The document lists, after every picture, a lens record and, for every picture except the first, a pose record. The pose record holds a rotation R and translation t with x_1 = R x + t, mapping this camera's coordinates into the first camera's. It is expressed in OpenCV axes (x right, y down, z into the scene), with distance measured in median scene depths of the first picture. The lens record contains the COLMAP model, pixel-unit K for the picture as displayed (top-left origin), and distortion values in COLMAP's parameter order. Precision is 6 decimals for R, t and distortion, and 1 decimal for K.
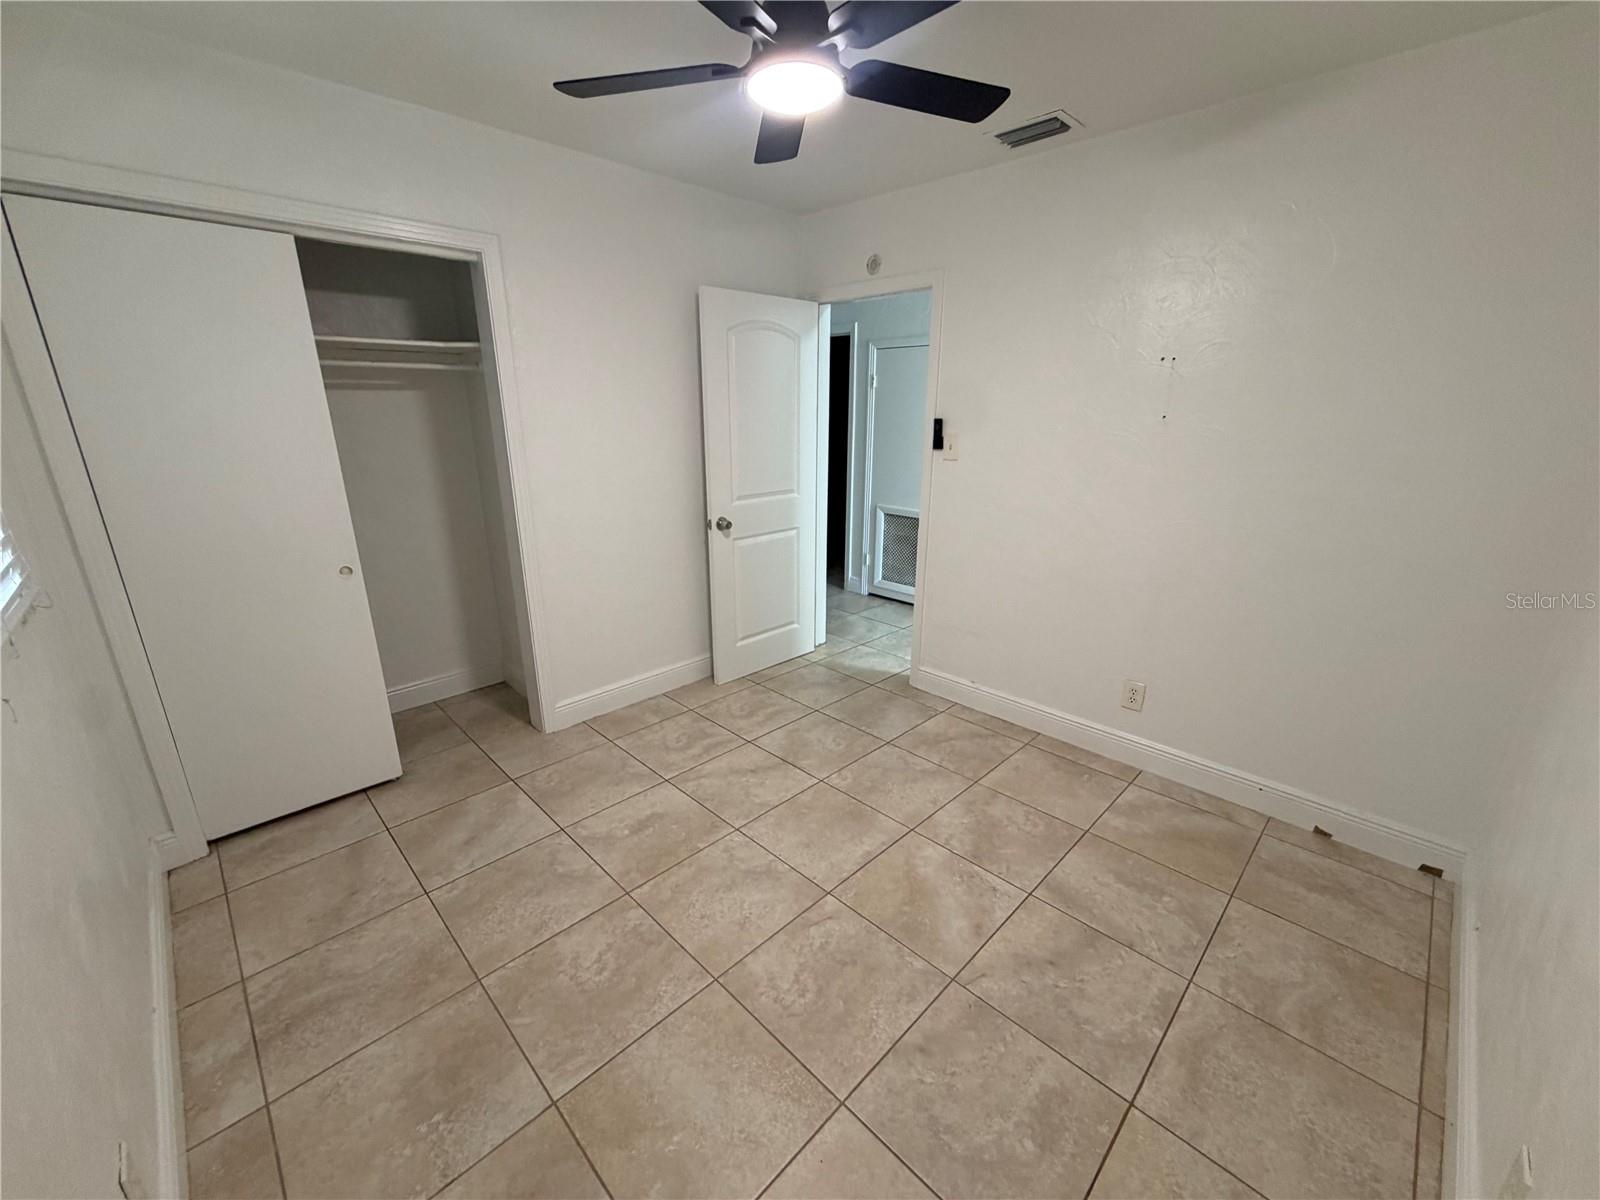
lens RADIAL K [[637.6, 0, 797.3], [0, 637.6, 601.3], [0, 0, 1]] dist [0.001568, 0.000035]
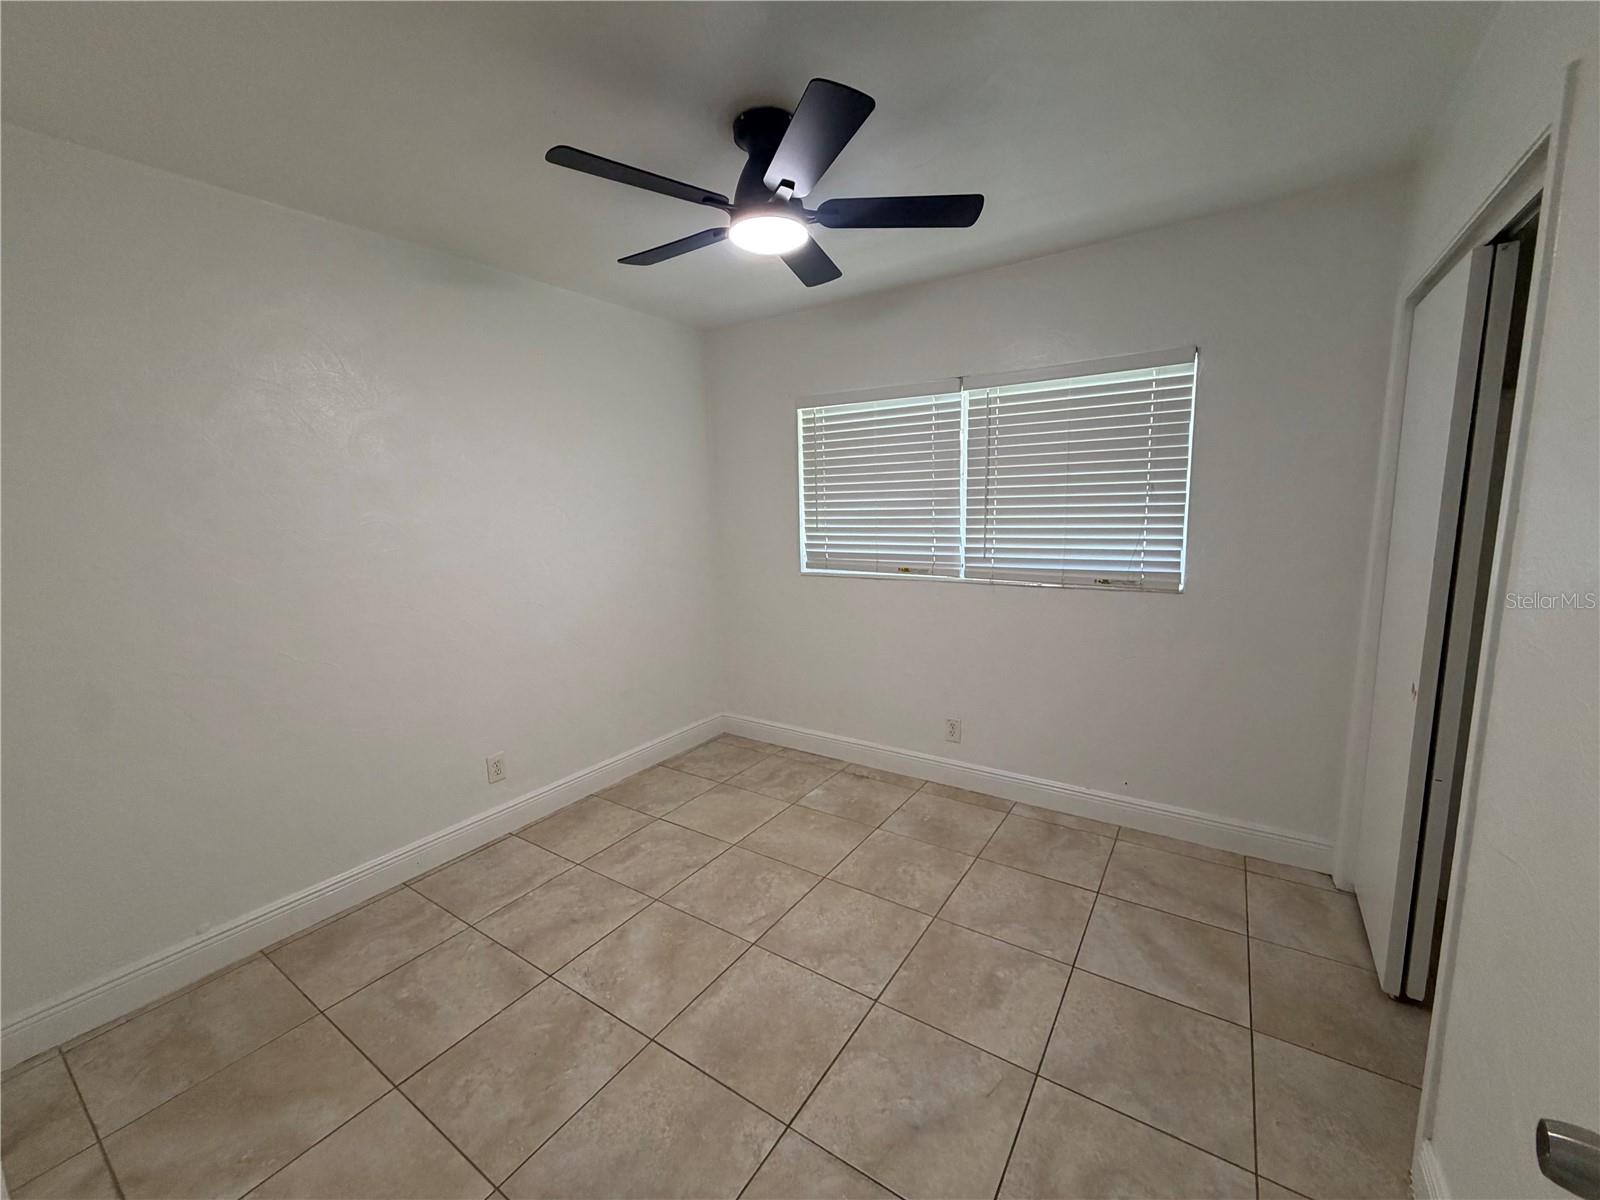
lens RADIAL K [[637.6, 0, 797.3], [0, 637.6, 601.3], [0, 0, 1]] dist [0.001568, 0.000035]
pose [[-0.980617, 0.052679, -0.188722, 0.147671], [-0.034288, 0.902182, 0.429991, -0.504492], [0.192913, 0.428128, -0.882888, 1.707936]]
